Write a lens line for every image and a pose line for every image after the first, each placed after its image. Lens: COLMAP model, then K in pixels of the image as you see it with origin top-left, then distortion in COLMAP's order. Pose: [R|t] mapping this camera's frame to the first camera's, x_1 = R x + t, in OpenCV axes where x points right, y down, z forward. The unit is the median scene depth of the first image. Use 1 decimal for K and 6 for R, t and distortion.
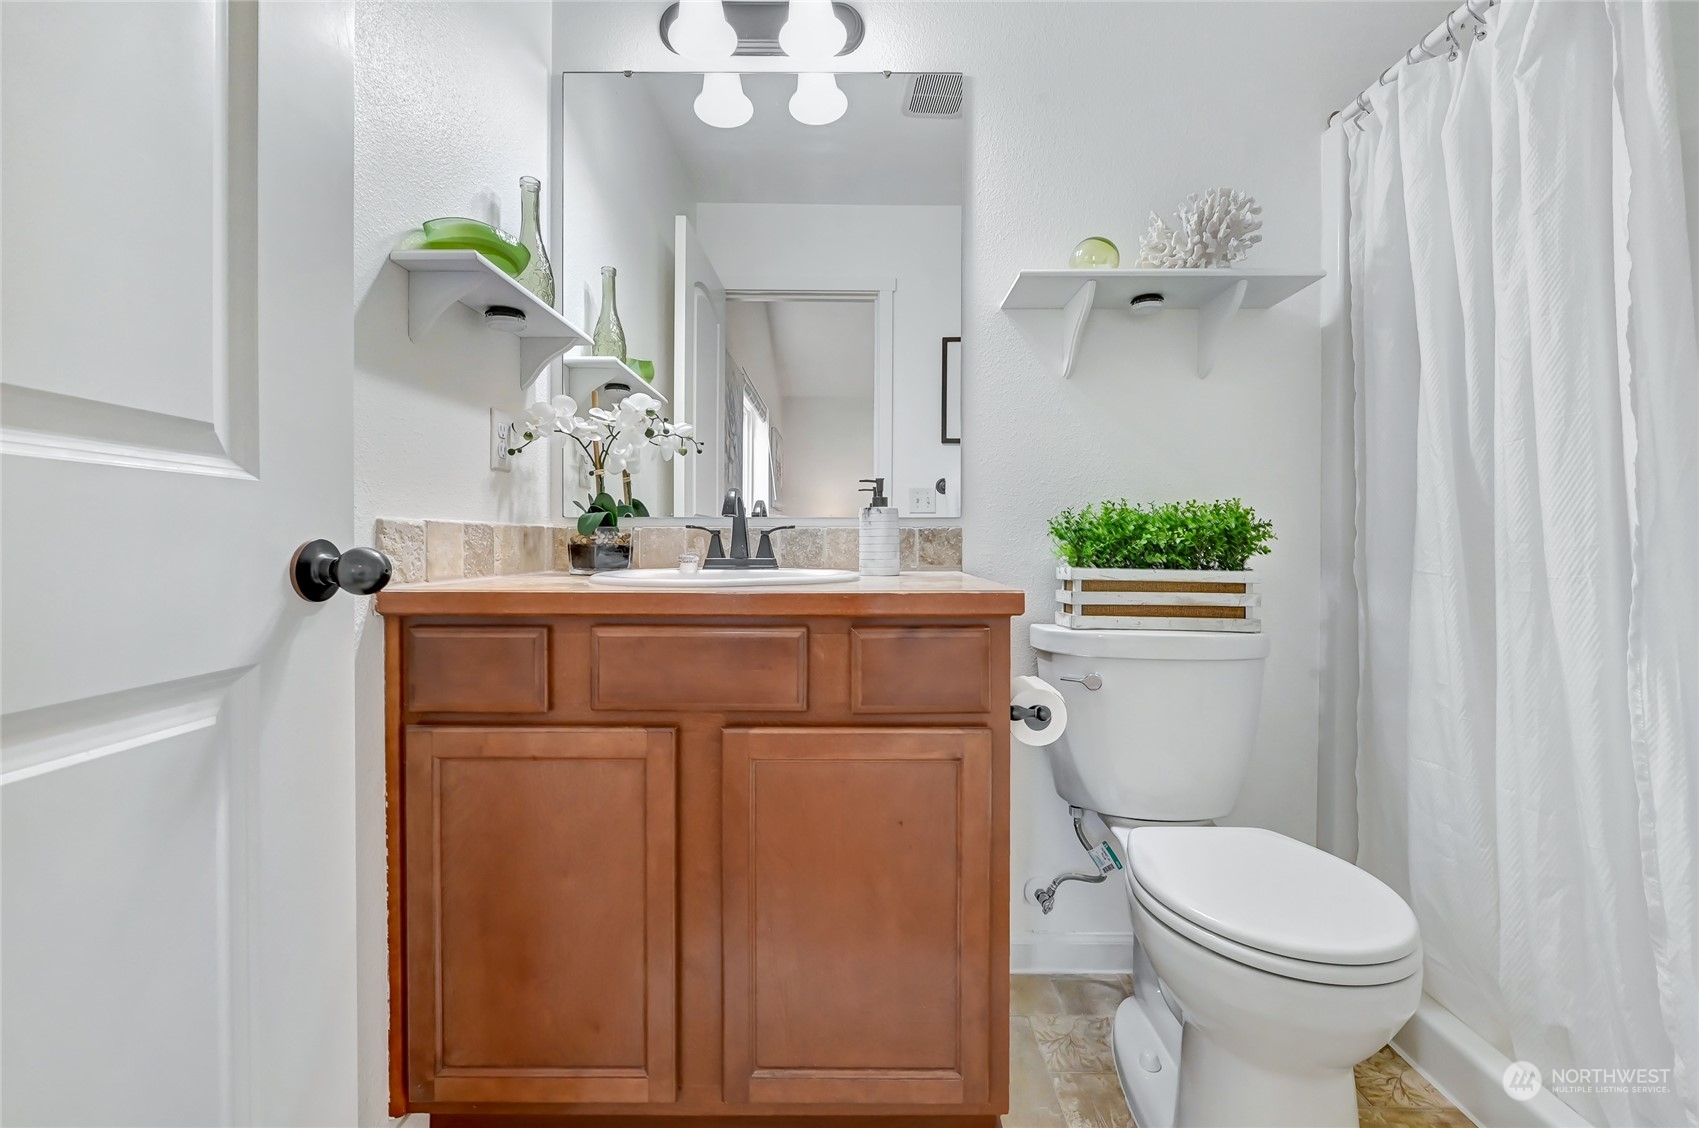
lens RADIAL K [[700.7, 0, 860.3], [0, 700.7, 553.3], [0, 0, 1]] dist [0.000393, 0.000323]
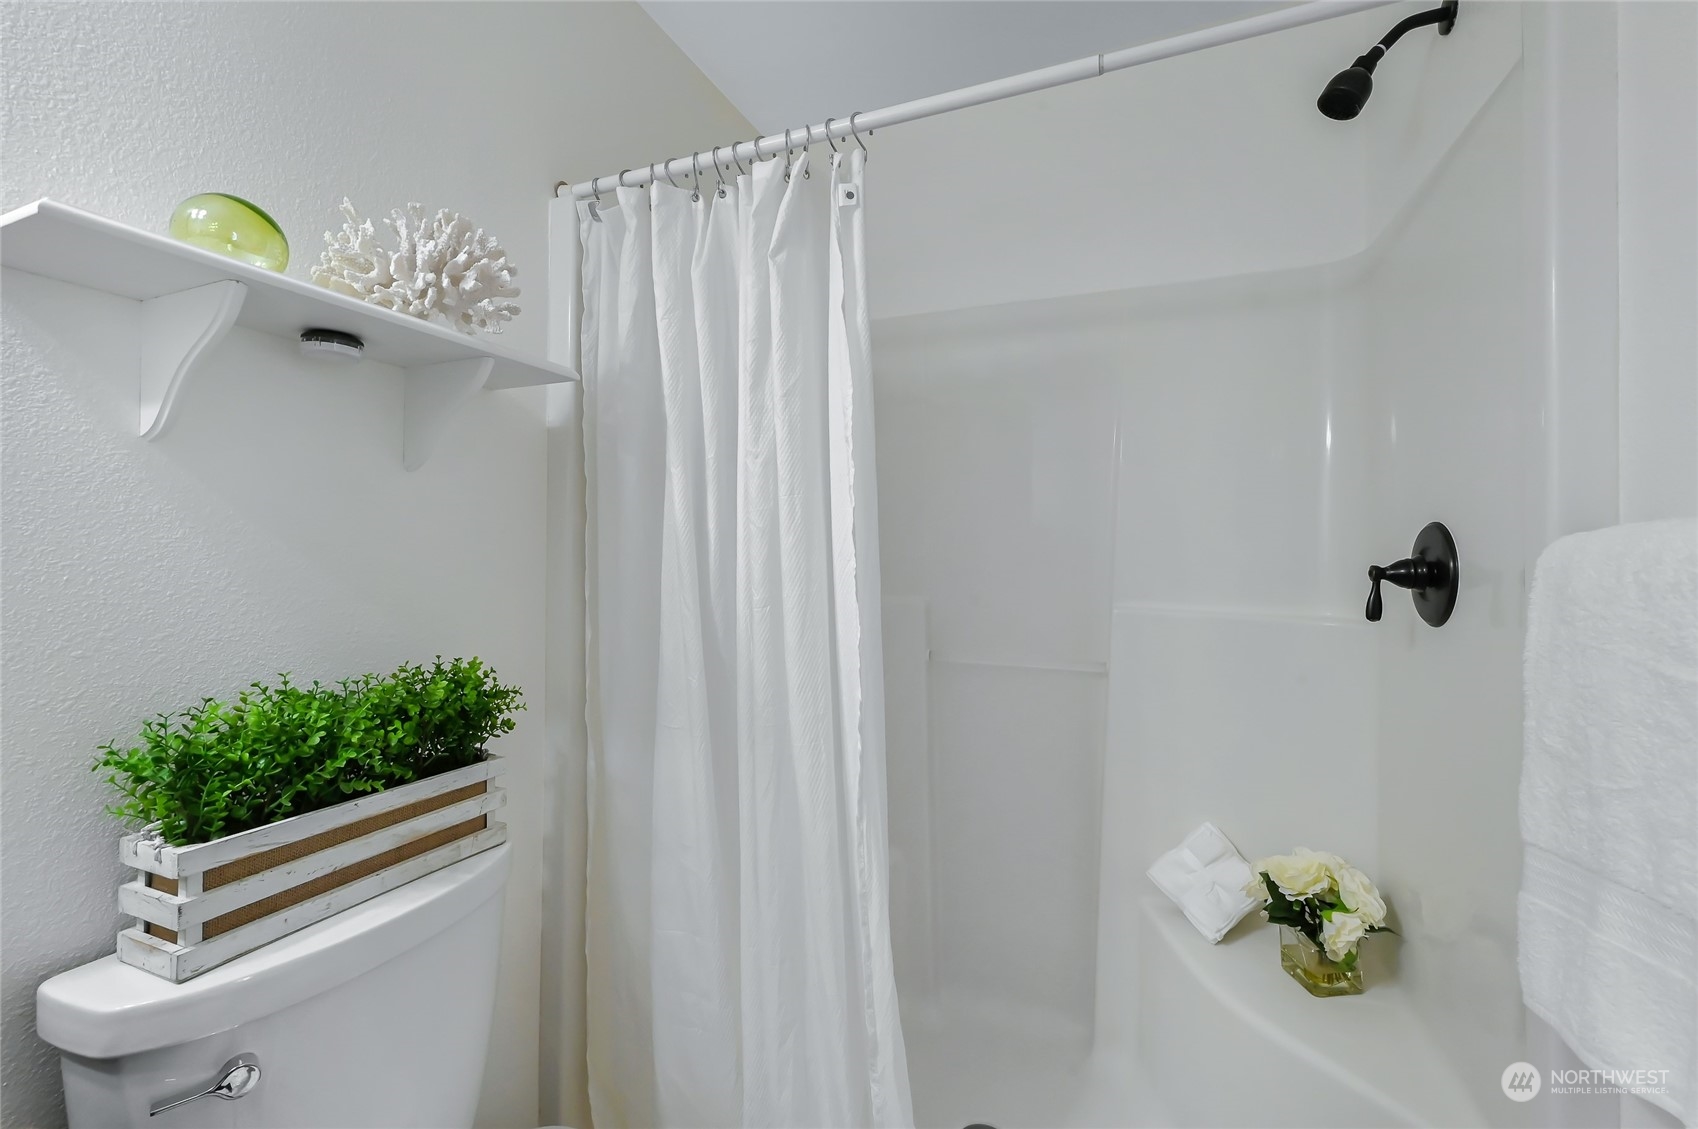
lens RADIAL K [[700.3, 0, 859.8], [0, 700.3, 553.8], [0, 0, 1]] dist [0.000393, 0.000323]
pose [[0.390497, 0.012195, 0.920523, 0.036264], [0.002920, 0.999891, -0.014485, -0.176354], [-0.920599, 0.008344, 0.390419, 0.369222]]
